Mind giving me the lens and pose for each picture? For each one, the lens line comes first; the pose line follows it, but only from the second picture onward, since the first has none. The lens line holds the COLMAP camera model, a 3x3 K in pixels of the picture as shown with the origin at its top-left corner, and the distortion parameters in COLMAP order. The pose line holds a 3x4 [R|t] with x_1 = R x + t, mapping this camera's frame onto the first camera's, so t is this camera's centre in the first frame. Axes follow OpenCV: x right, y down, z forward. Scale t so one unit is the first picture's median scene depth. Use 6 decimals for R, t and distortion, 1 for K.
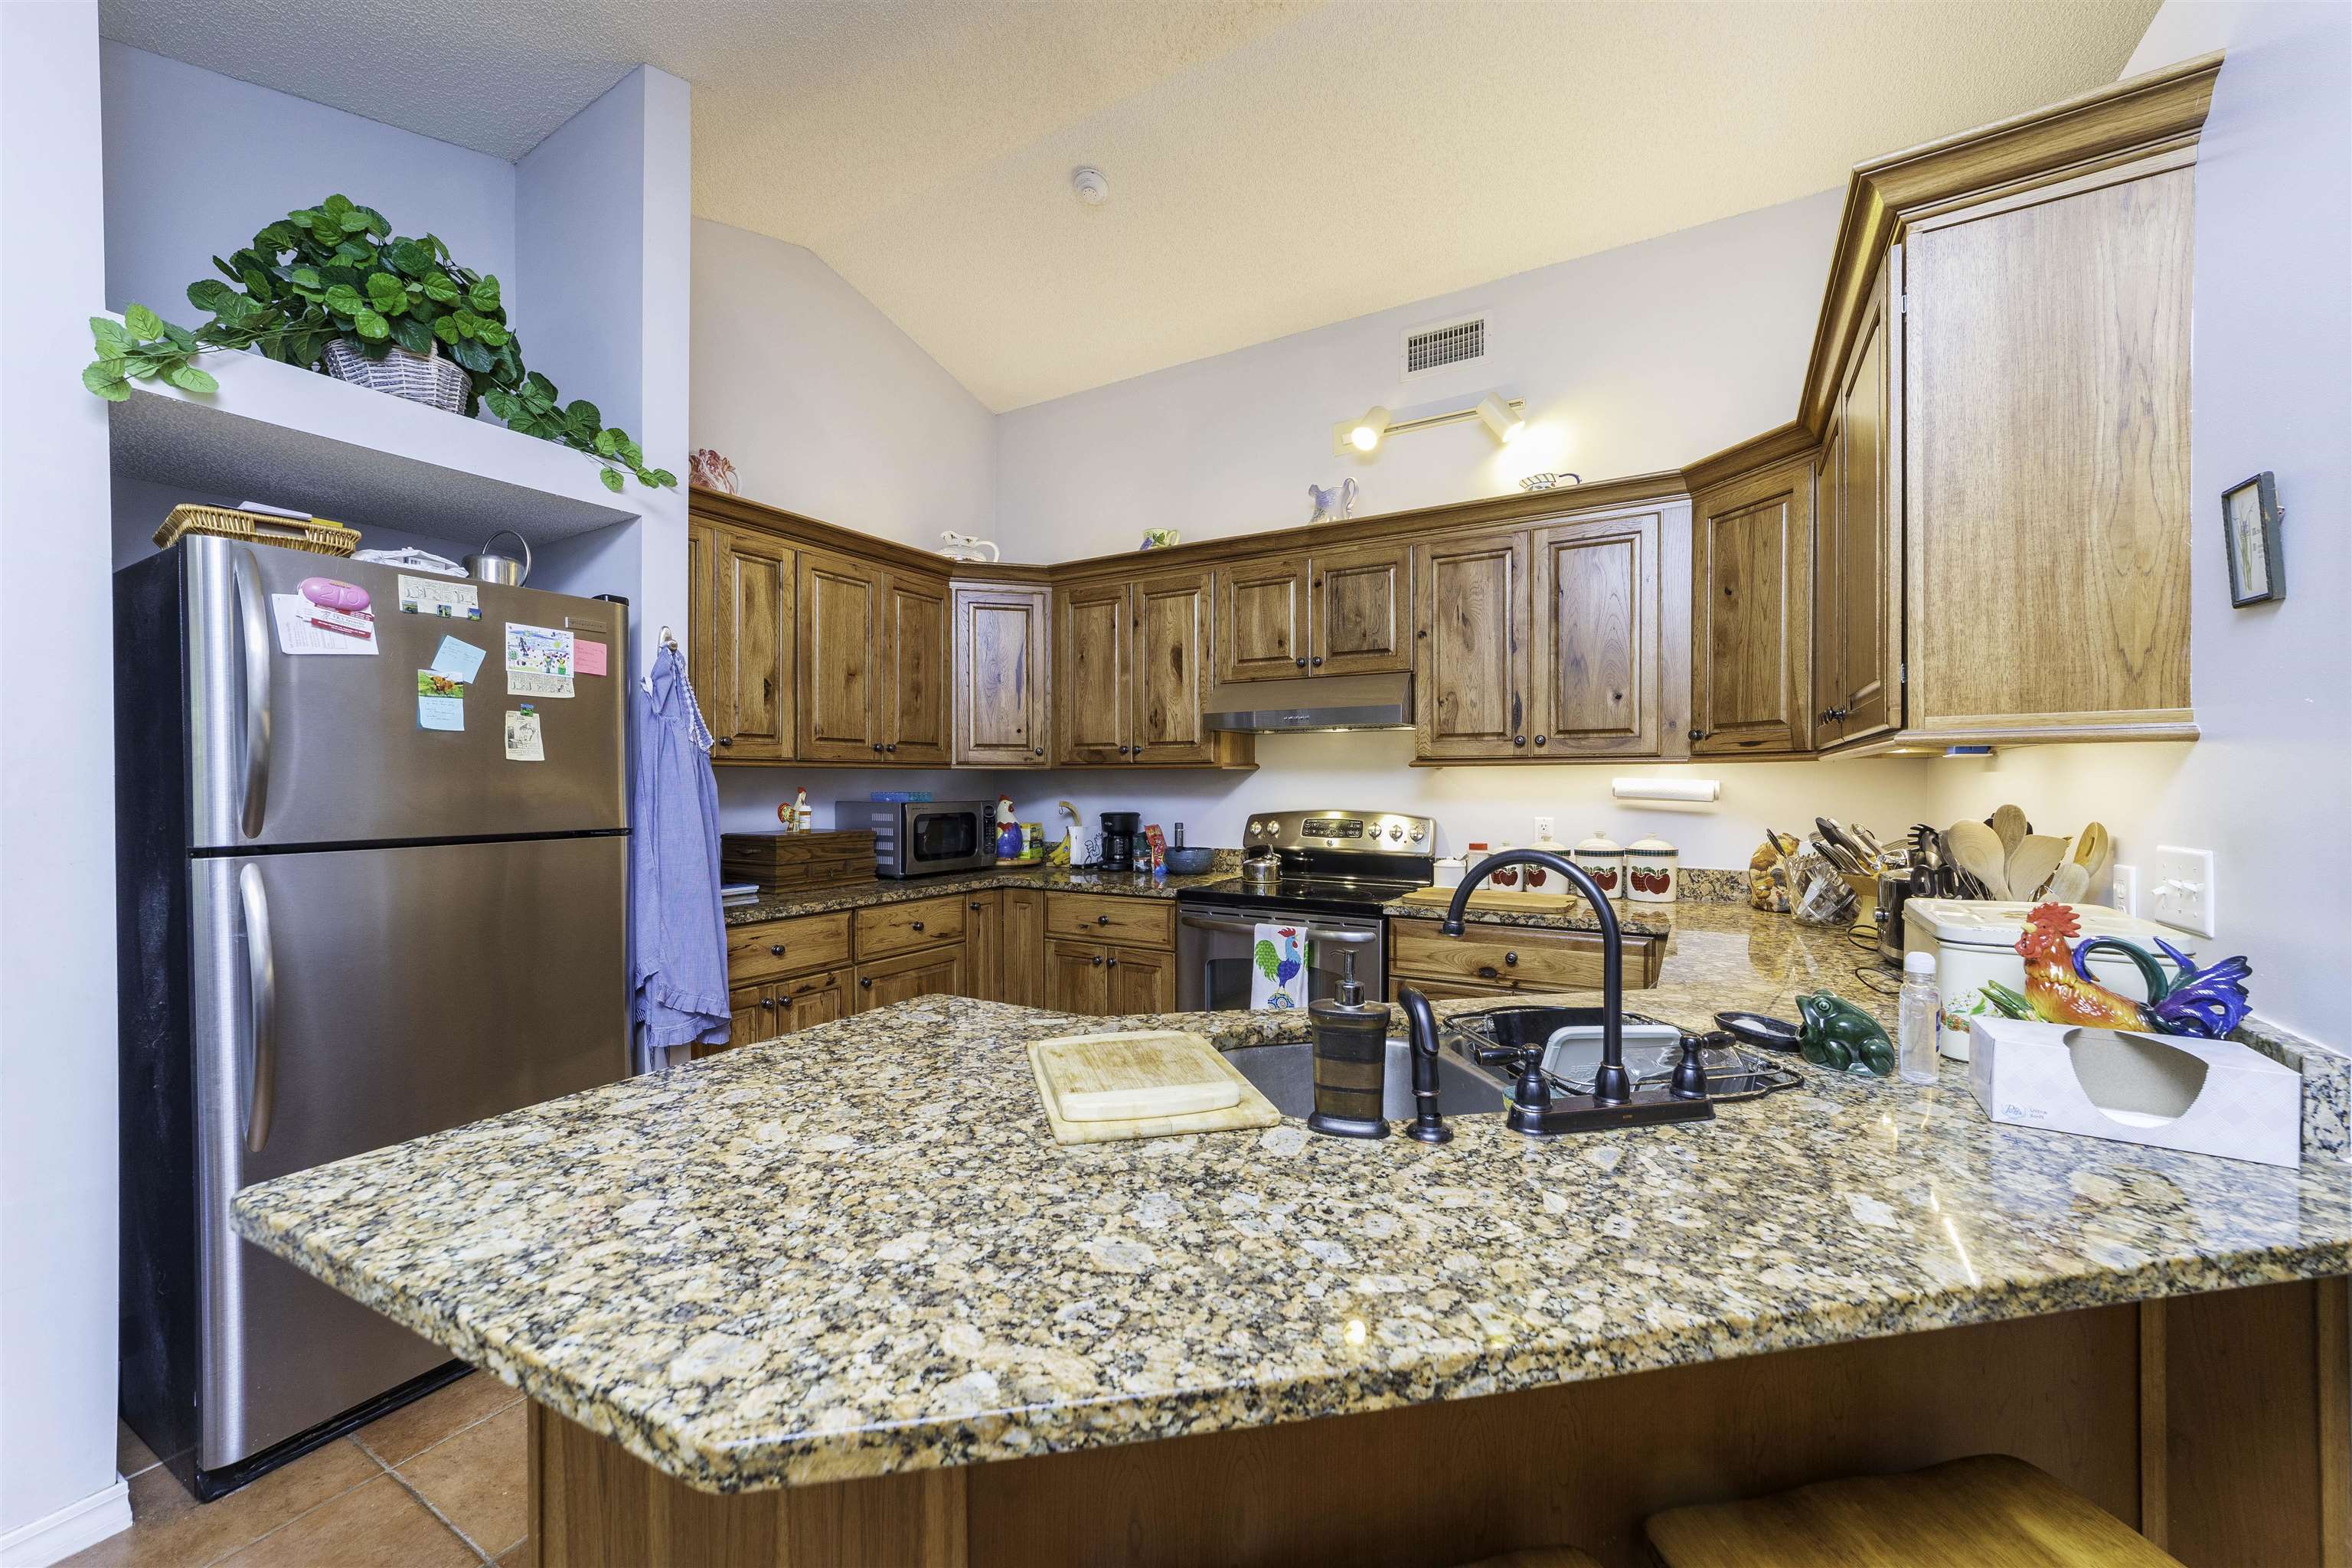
lens RADIAL K [[905.9, 0, 1167.7], [0, 905.9, 771.3], [0, 0, 1]] dist [-0.012677, 0.004860]
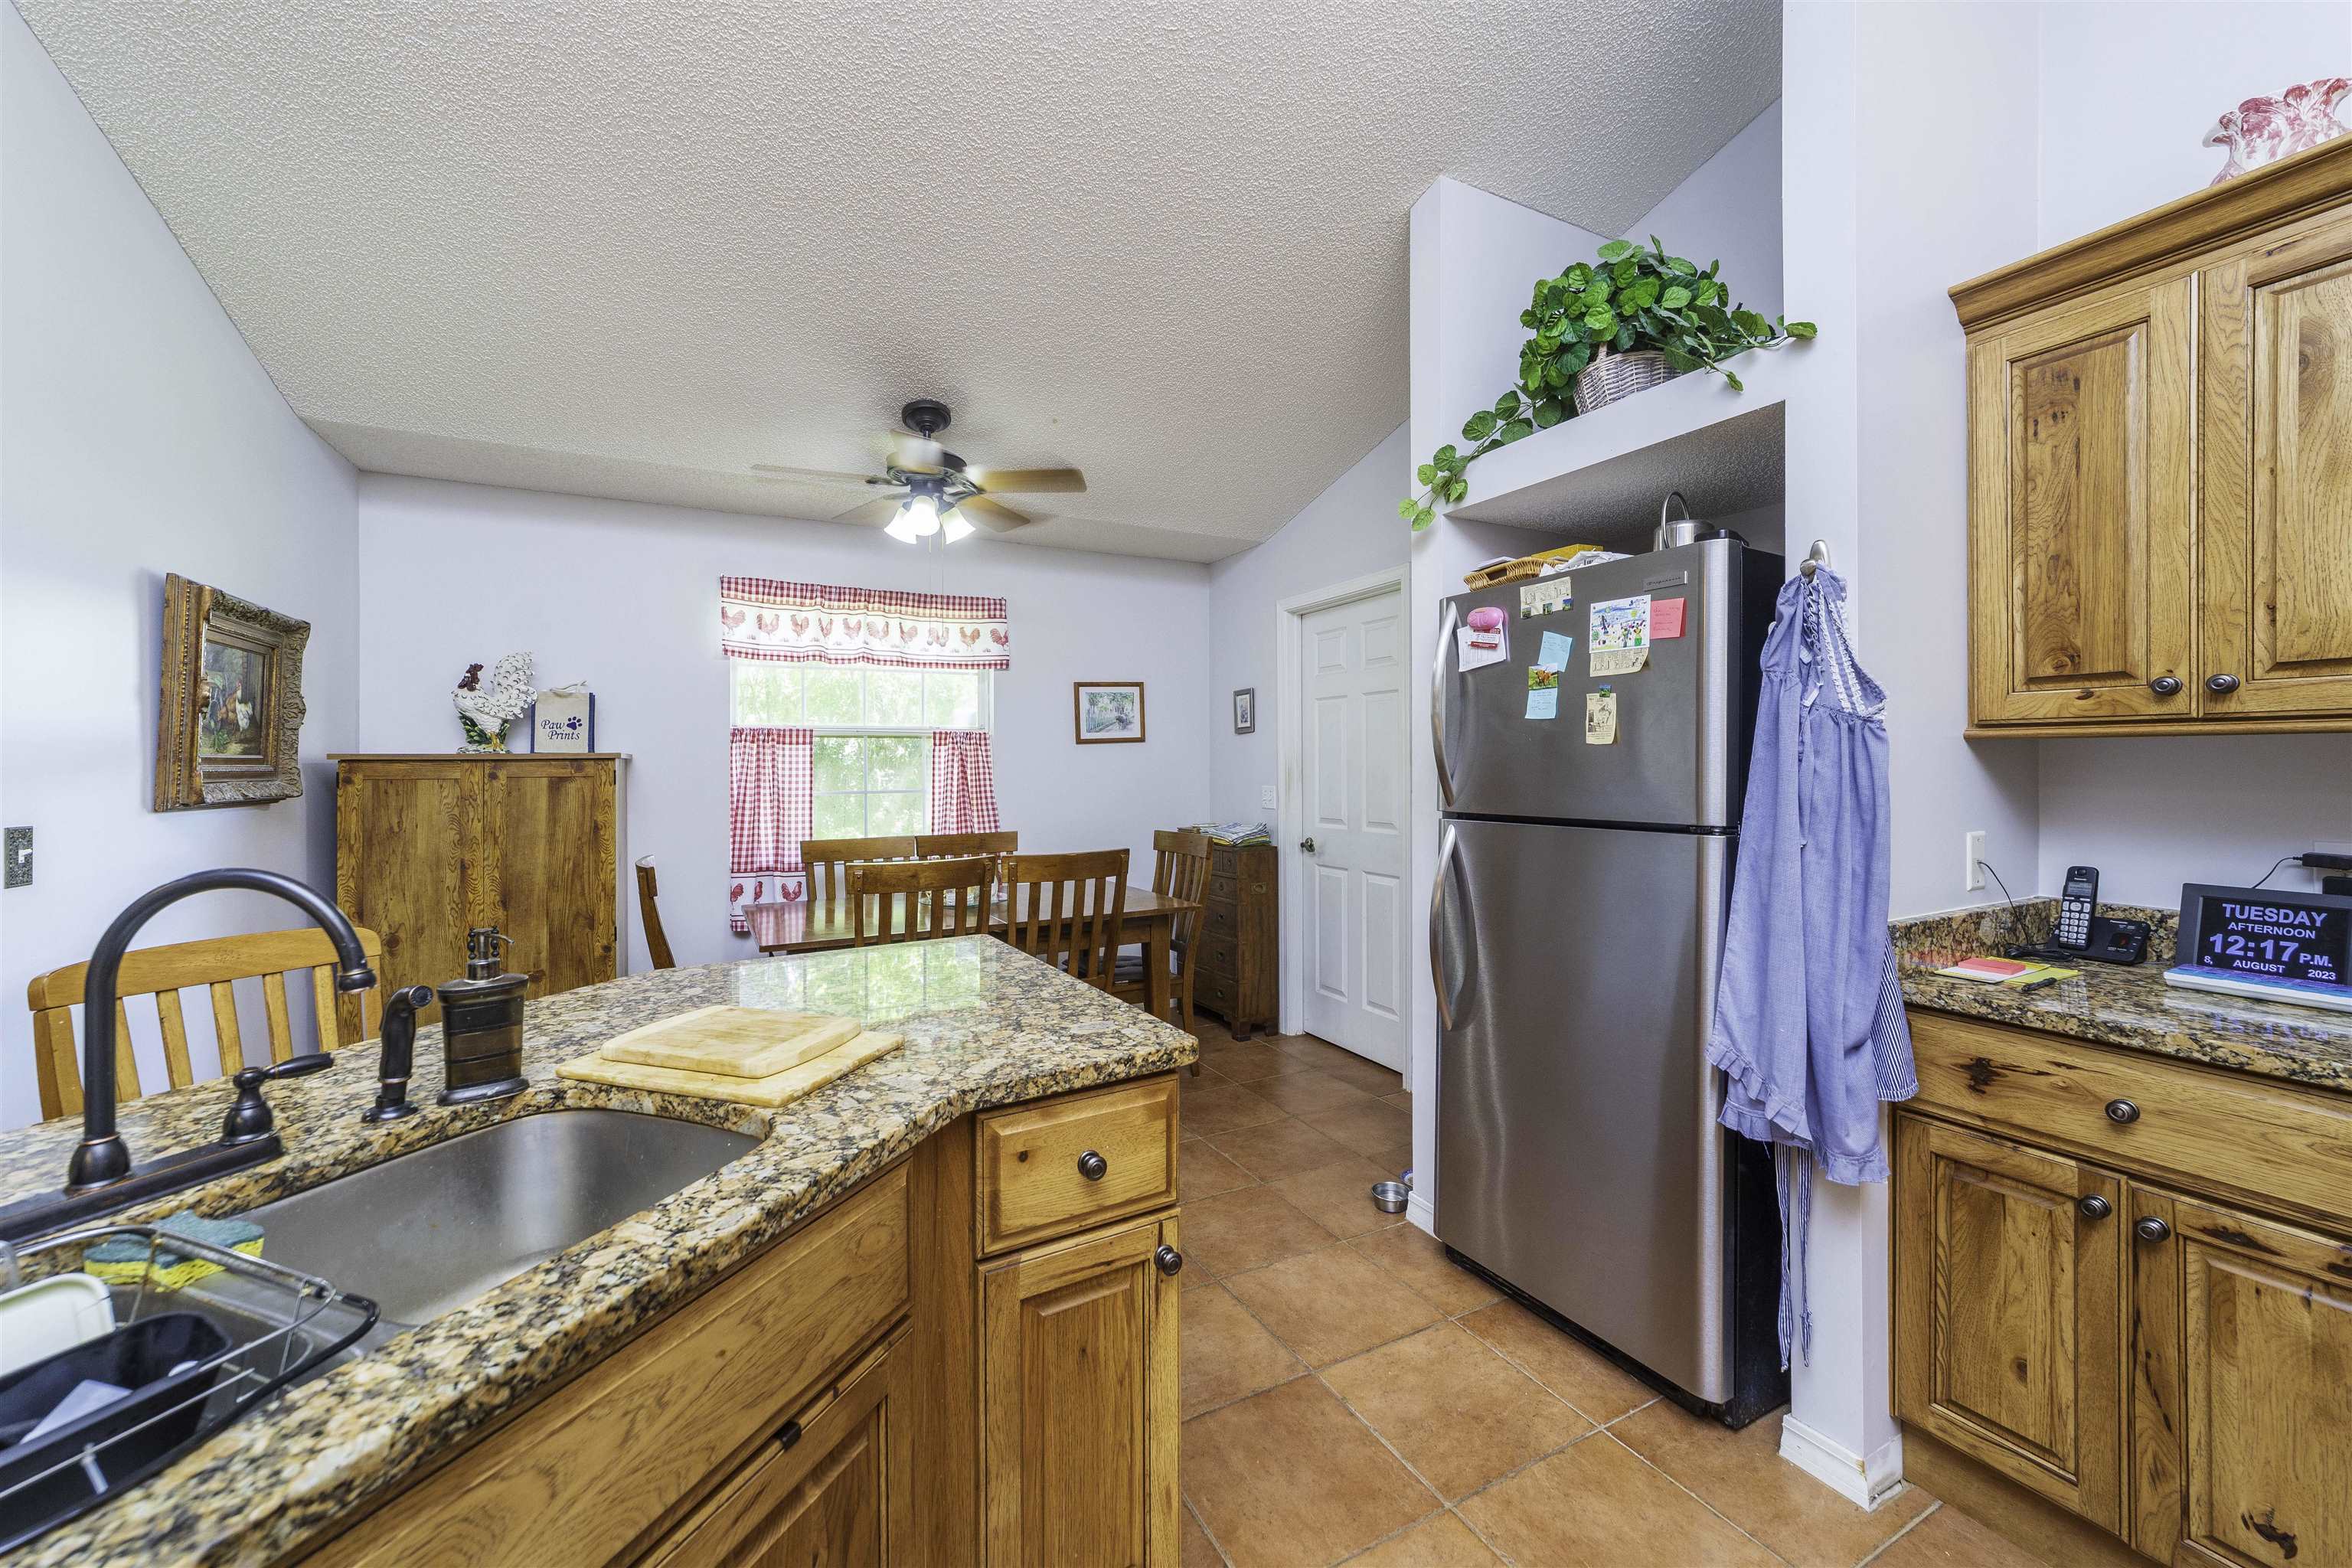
lens RADIAL K [[905.9, 0, 1190.4], [0, 905.9, 762.6], [0, 0, 1]] dist [-0.012677, 0.004860]
pose [[-0.507223, 0.002679, -0.861811, 0.364286], [0.015255, 0.999866, -0.005871, 0.007708], [0.861680, -0.016125, -0.507196, 1.211860]]
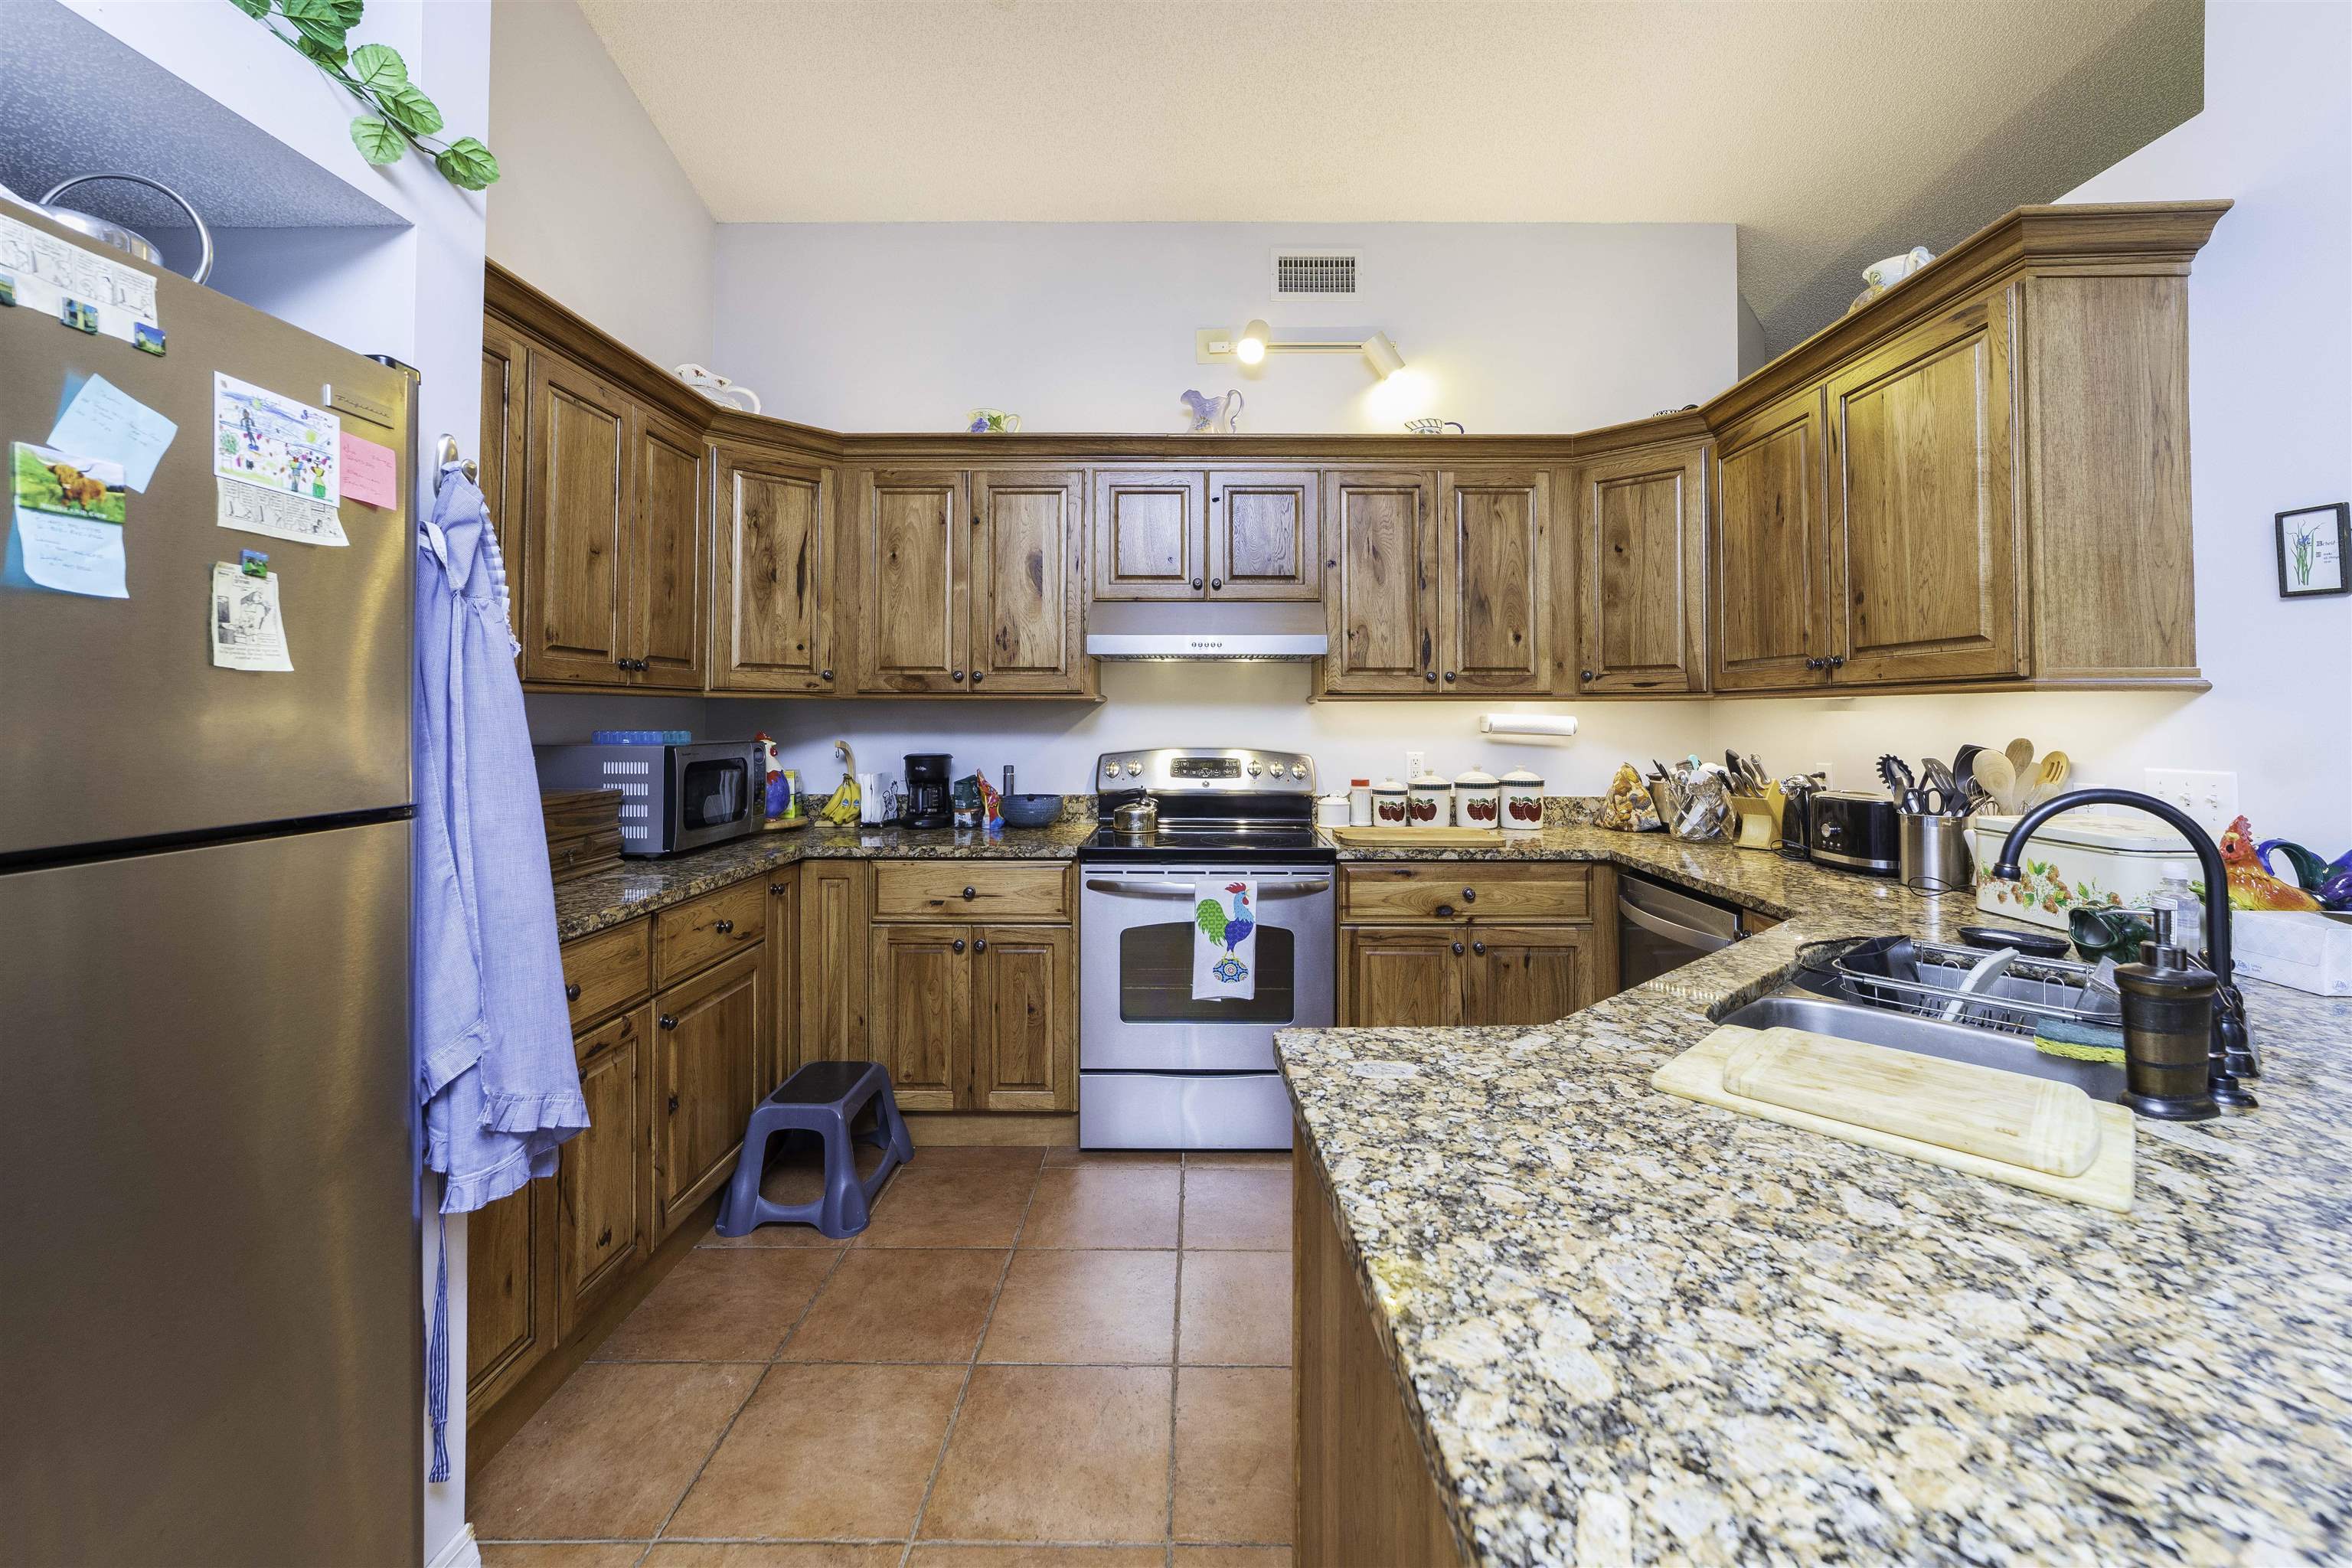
lens RADIAL K [[905.9, 0, 1191.3], [0, 905.9, 702.8], [0, 0, 1]] dist [-0.012677, 0.004860]
pose [[0.859780, 0.008135, 0.510600, -0.582666], [-0.007829, 0.999966, -0.002748, 0.002172], [-0.510604, -0.001635, 0.859814, 0.383493]]
